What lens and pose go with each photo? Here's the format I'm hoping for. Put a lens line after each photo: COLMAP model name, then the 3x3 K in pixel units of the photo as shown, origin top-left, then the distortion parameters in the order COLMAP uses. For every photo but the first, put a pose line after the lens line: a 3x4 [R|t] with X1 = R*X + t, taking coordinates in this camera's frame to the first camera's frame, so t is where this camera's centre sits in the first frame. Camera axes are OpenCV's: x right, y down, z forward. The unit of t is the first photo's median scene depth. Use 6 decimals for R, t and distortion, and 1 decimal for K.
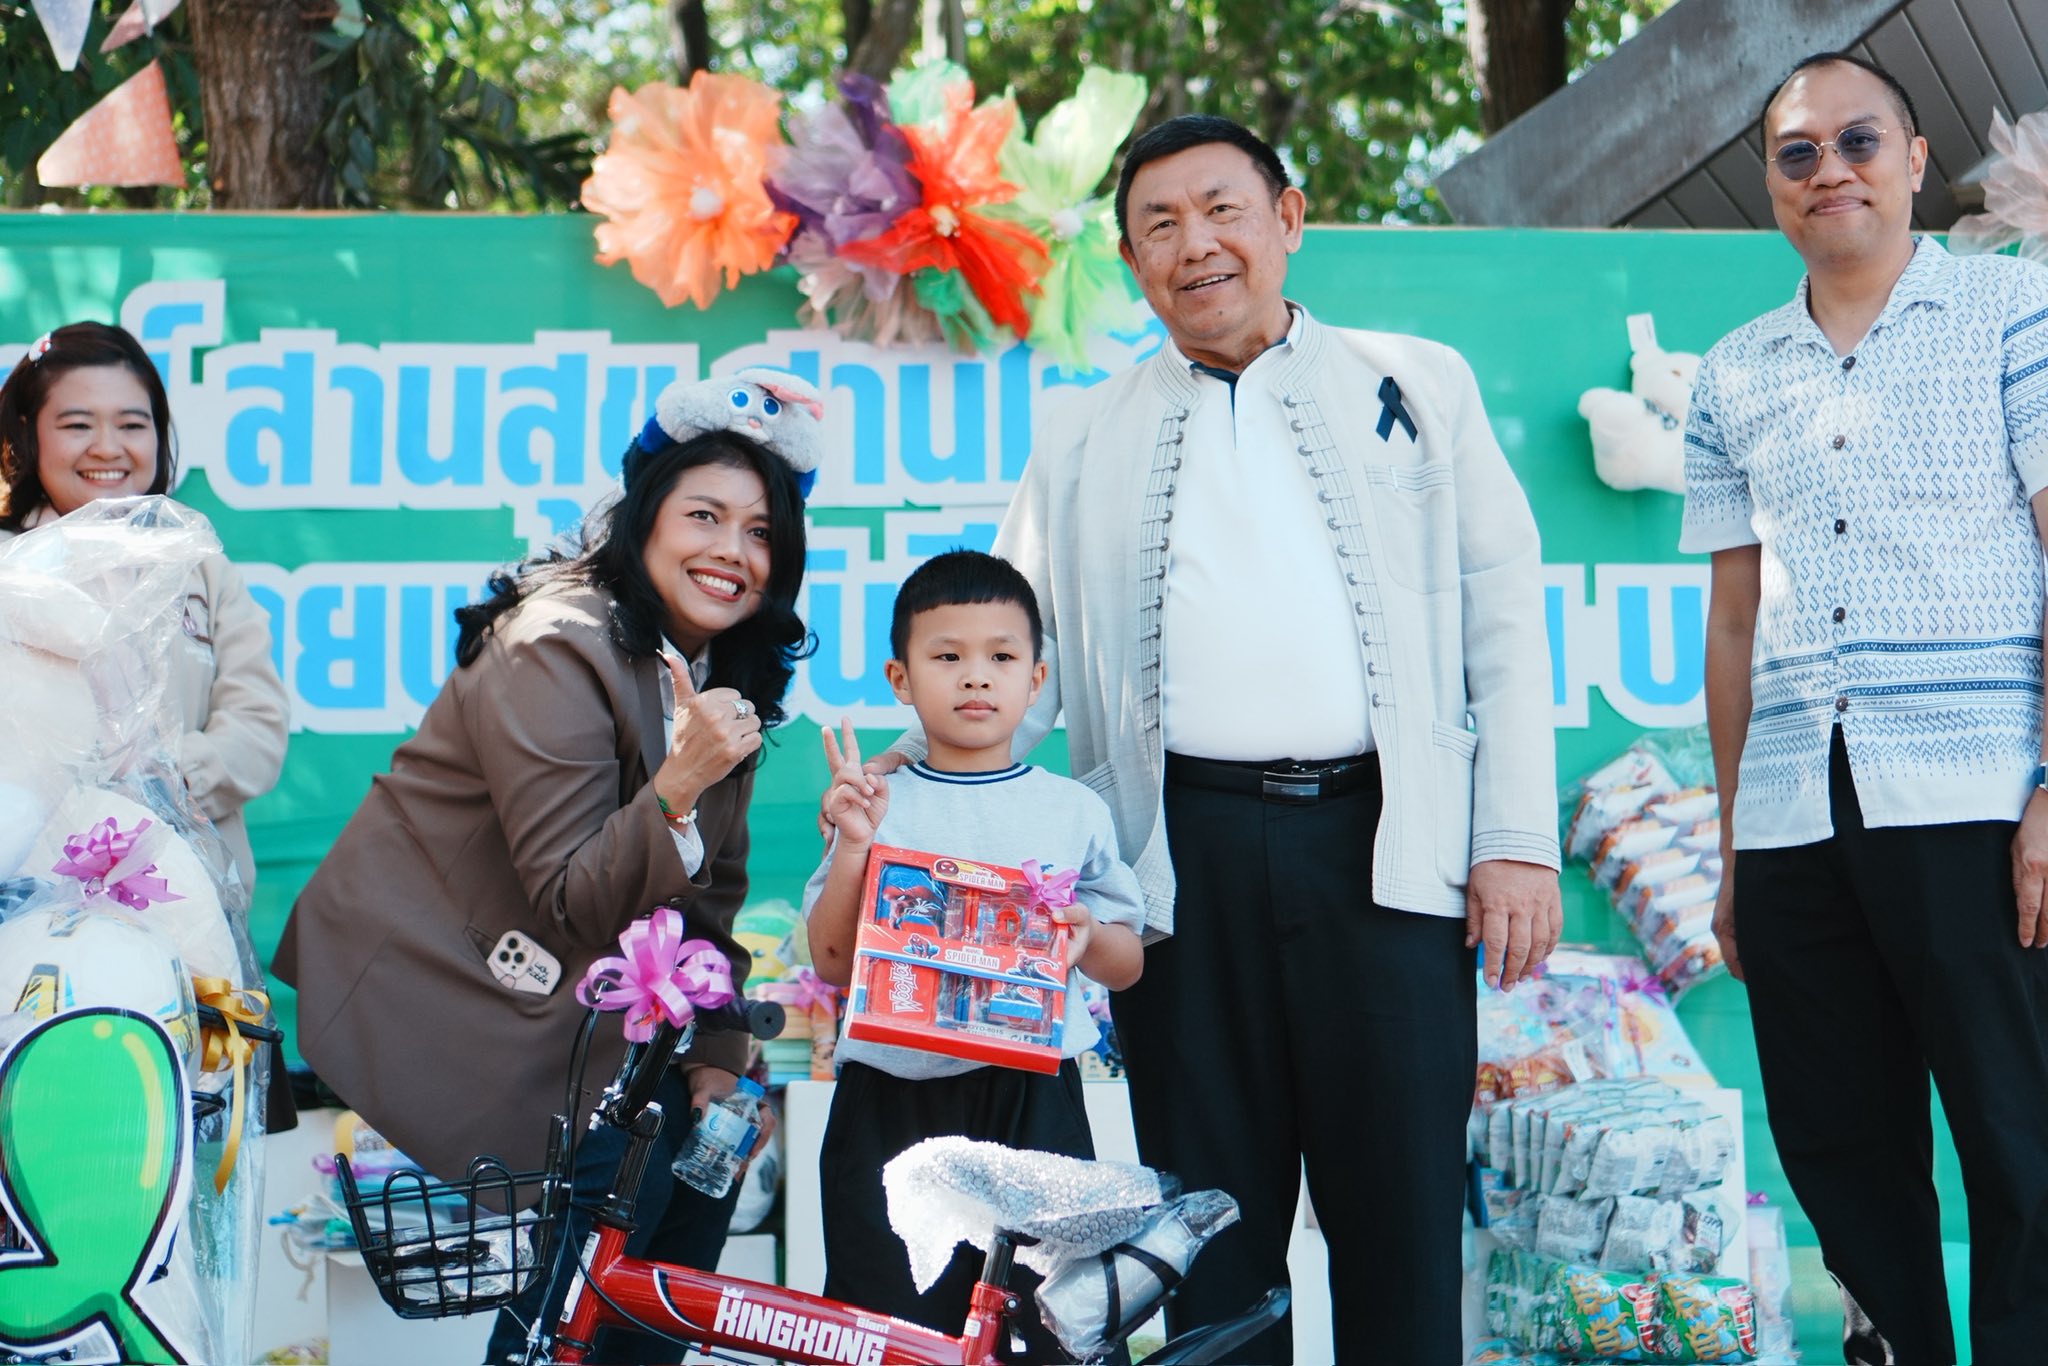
lens RADIAL K [[3120.0, 0, 1022.2], [0, 3120.0, 652.2], [0, 0, 1]] dist [0.002592, 0.000000]
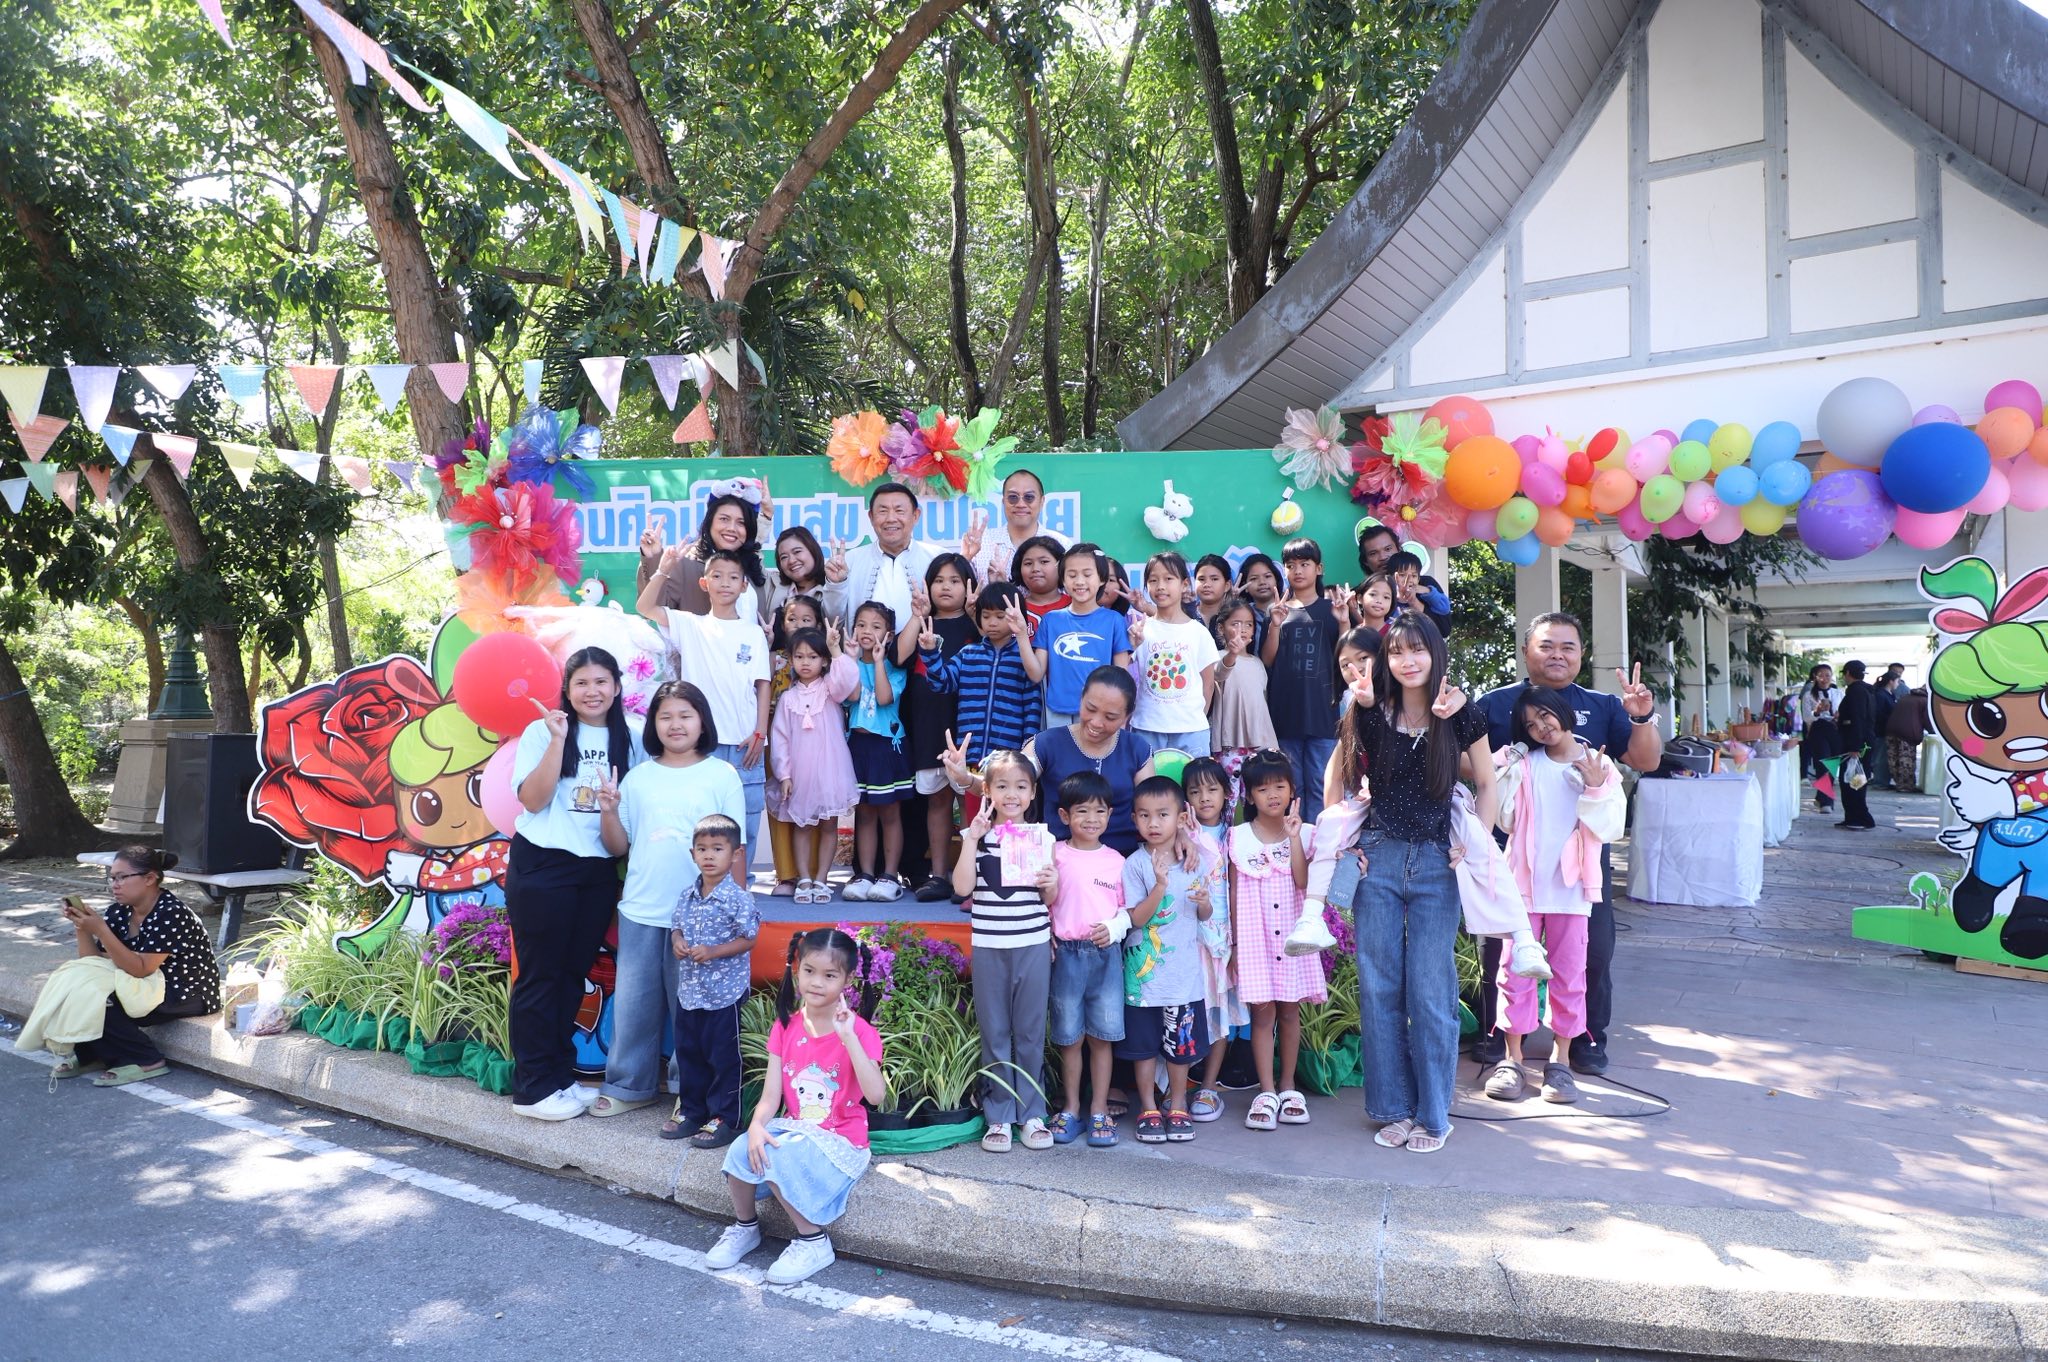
lens RADIAL K [[1373.6, 0, 1032.7], [0, 1373.6, 664.8], [0, 0, 1]] dist [-0.011638, -0.002506]
pose [[0.990397, 0.002987, -0.138220, 0.261085], [0.016385, 0.990185, 0.138802, -0.121024], [0.137278, -0.139734, 0.980627, -0.373373]]
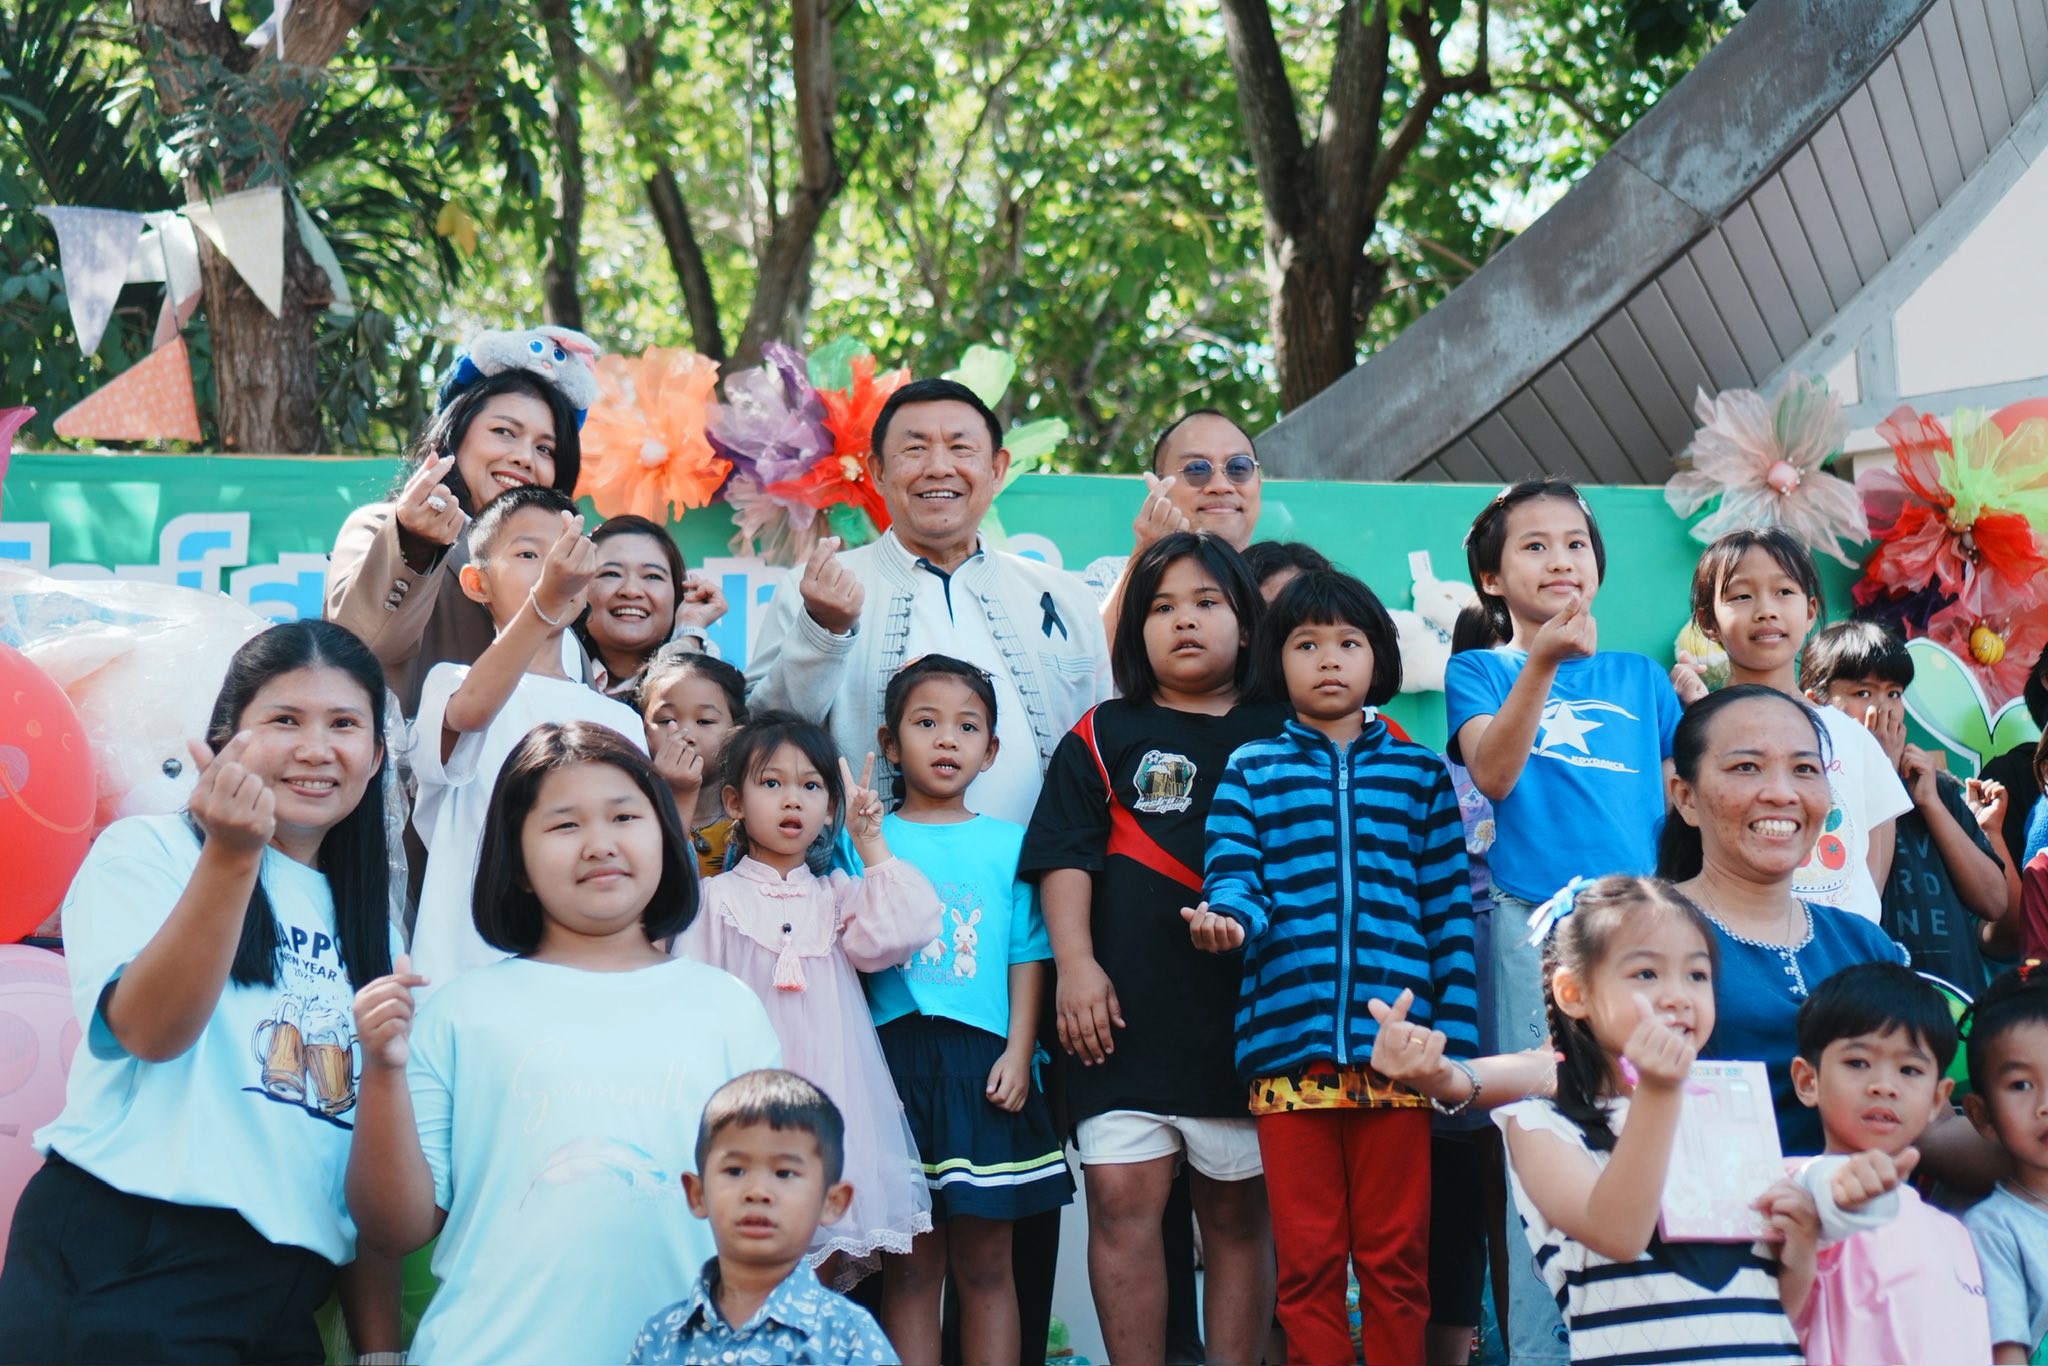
lens RADIAL K [[3120.0, 0, 1035.5], [0, 3120.0, 682.6], [0, 0, 1]] dist [0.002592, 0.000000]
pose [[0.997557, 0.001676, 0.069836, -0.037962], [0.005536, 0.994672, -0.102942, 0.070676], [-0.069637, 0.103077, 0.992233, -0.203342]]
